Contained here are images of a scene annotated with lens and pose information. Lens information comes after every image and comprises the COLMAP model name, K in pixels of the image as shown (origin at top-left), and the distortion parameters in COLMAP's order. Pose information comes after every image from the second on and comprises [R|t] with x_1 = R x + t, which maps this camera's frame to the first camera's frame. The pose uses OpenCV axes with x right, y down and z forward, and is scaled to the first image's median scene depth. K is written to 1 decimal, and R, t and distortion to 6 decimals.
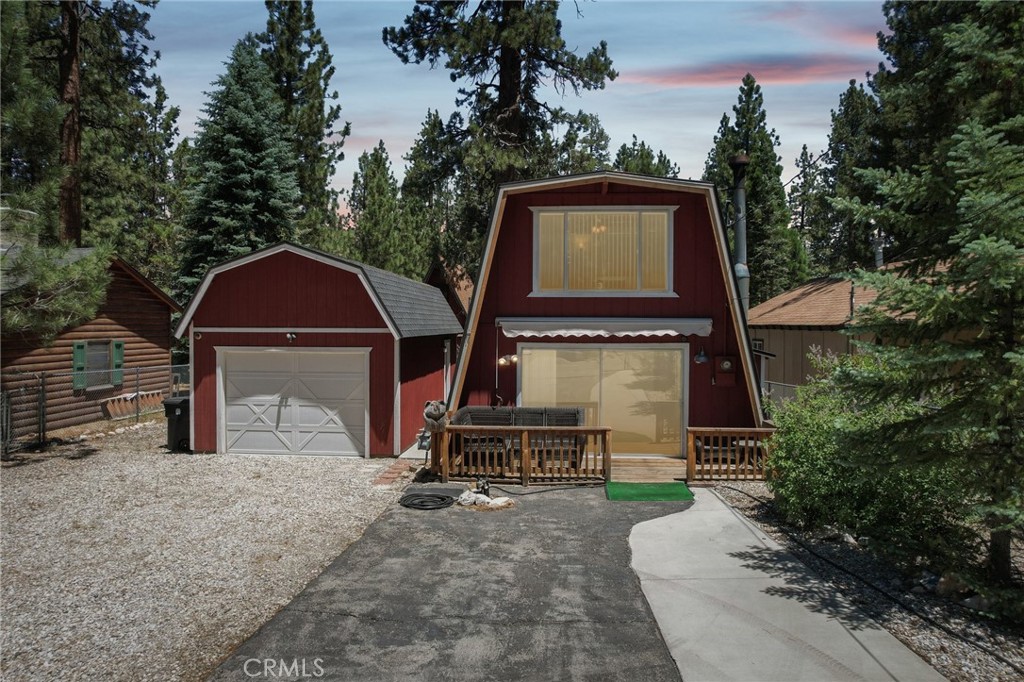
lens RADIAL K [[667.2, 0, 495.6], [0, 667.2, 321.2], [0, 0, 1]] dist [-0.046323, 0.046022]
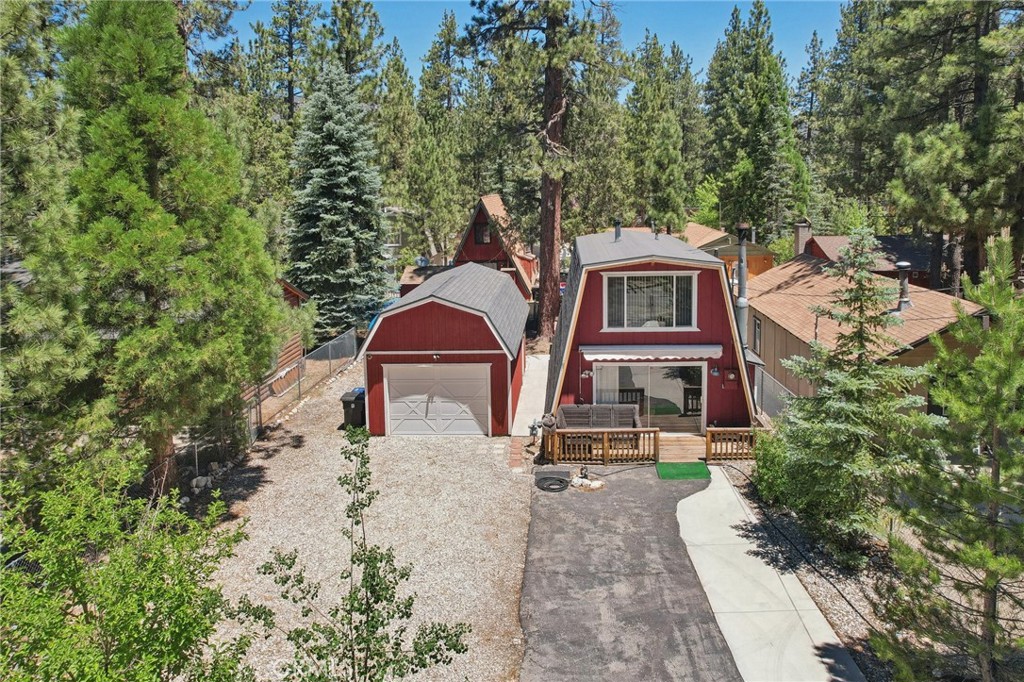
lens RADIAL K [[683.1, 0, 512.9], [0, 683.1, 246.1], [0, 0, 1]] dist [-0.024882, 0.001915]
pose [[0.999590, -0.024224, 0.015253, -0.194019], [0.022855, 0.996178, 0.084303, -0.426973], [-0.017237, -0.083920, 0.996323, -0.593493]]
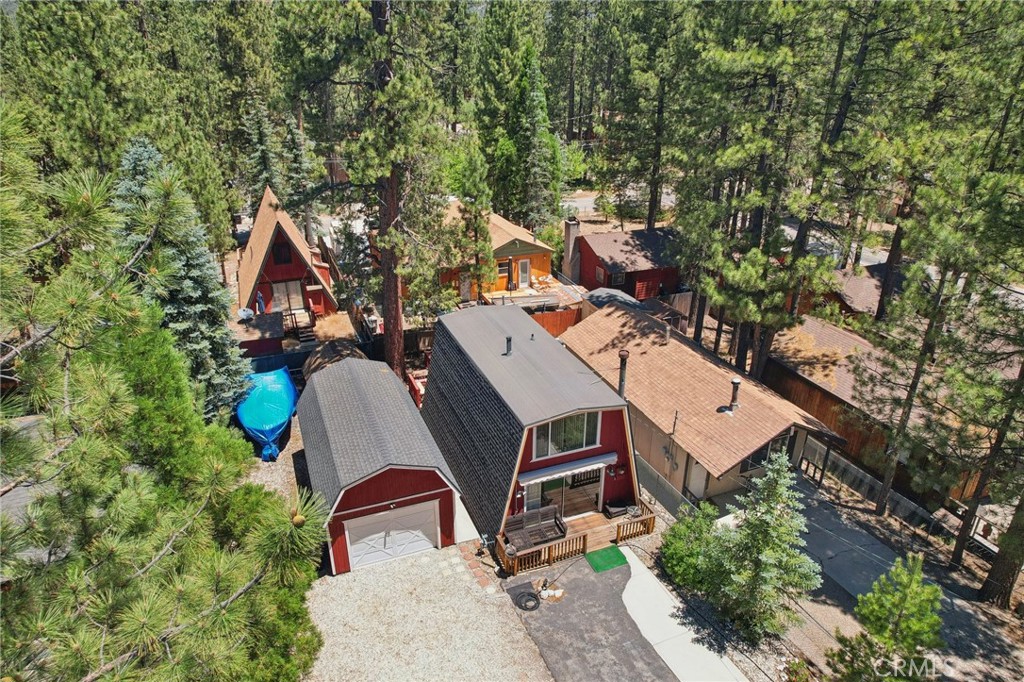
lens RADIAL K [[652.3, 0, 507.2], [0, 652.3, 358.2], [0, 0, 1]] dist [-0.045698, 0.000265]
pose [[0.892641, -0.196822, 0.405528, -0.799074], [0.003169, 0.902356, 0.430979, -1.251305], [-0.450757, -0.383425, 0.806104, -0.354415]]
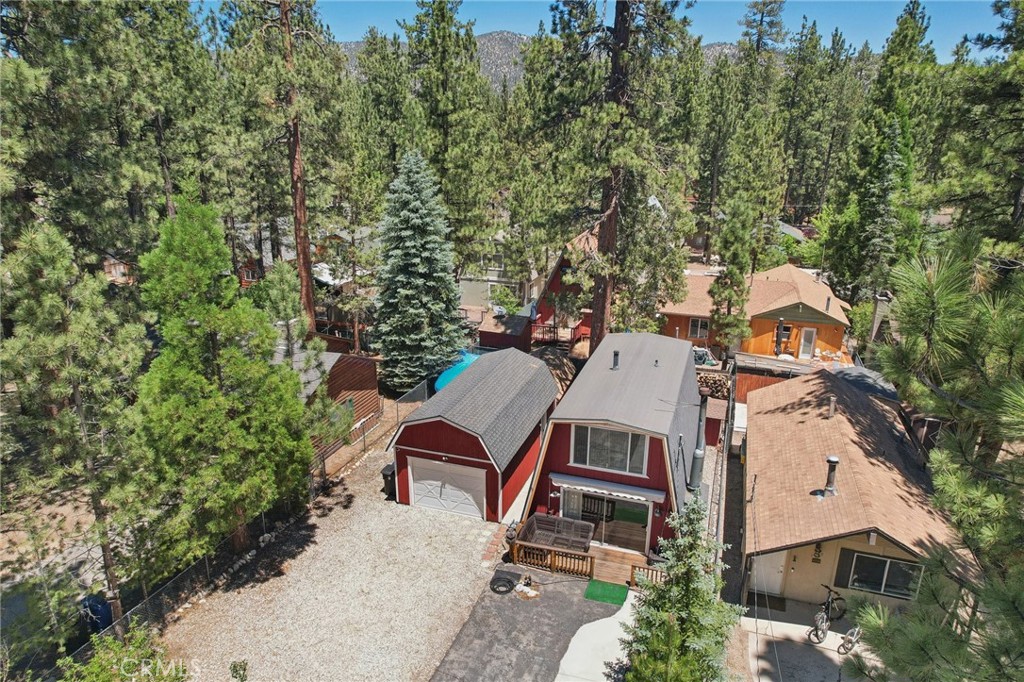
lens RADIAL K [[652.3, 0, 507.2], [0, 652.3, 358.2], [0, 0, 1]] dist [-0.045698, 0.000265]
pose [[0.972387, 0.080645, -0.218996, 0.296239], [-0.005522, 0.946084, 0.323874, -1.042015], [0.233308, -0.313722, 0.920405, -0.684336]]
